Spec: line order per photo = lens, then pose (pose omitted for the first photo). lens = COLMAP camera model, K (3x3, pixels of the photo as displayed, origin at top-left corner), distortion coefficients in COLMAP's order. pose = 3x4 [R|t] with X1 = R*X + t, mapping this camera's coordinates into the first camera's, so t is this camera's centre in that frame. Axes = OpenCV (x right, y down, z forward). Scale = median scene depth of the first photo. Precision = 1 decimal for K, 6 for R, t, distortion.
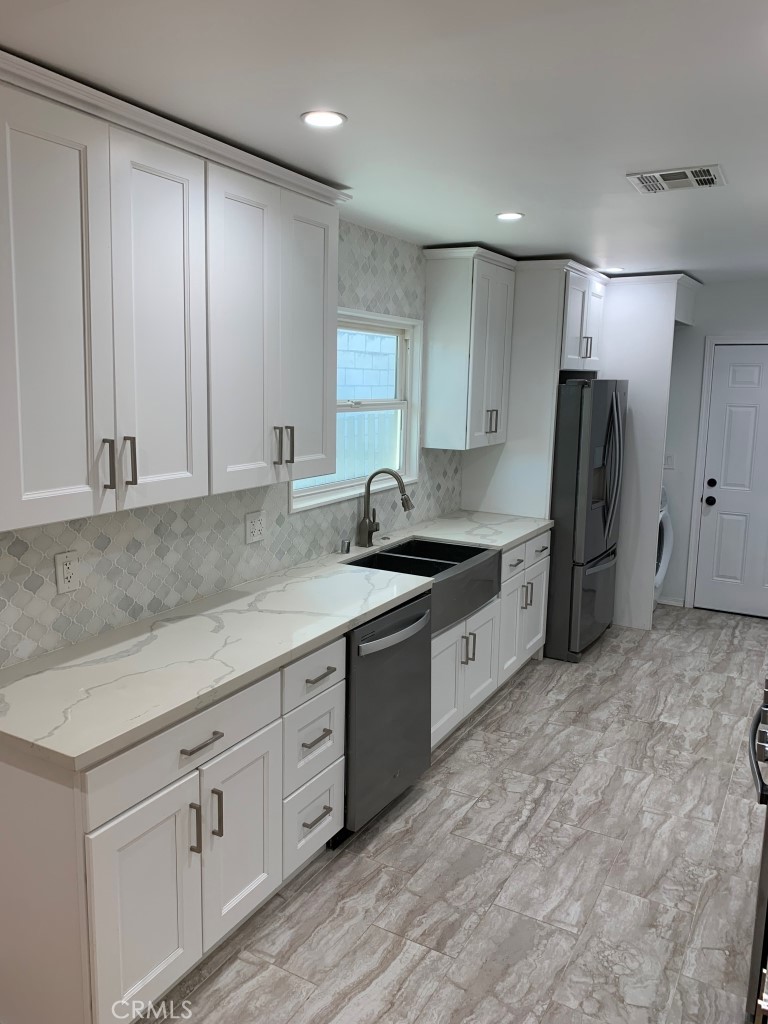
lens RADIAL K [[777.8, 0, 384.0], [0, 777.8, 512.0], [0, 0, 1]] dist [0.002785, -0.006777]
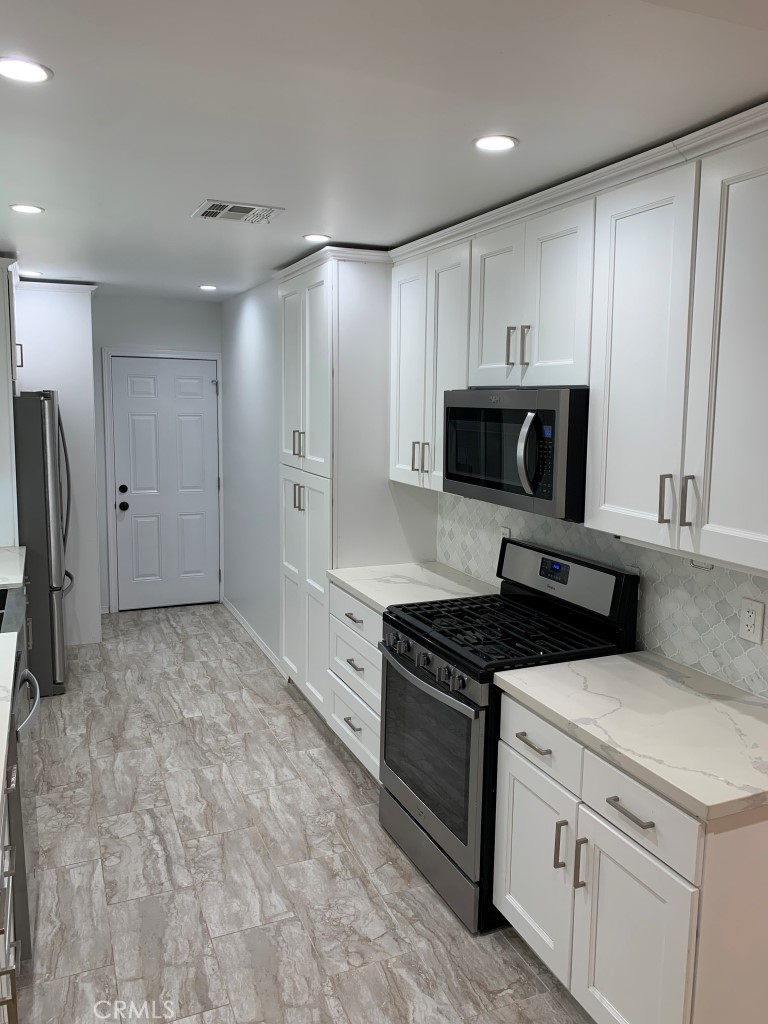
lens RADIAL K [[774.2, 0, 384.5], [0, 774.2, 517.5], [0, 0, 1]] dist [0.000468, 0.000647]
pose [[0.601776, -0.131149, 0.787823, -0.336268], [0.129419, 0.989401, 0.065850, -0.040437], [-0.788109, 0.062332, 0.612371, 0.165405]]
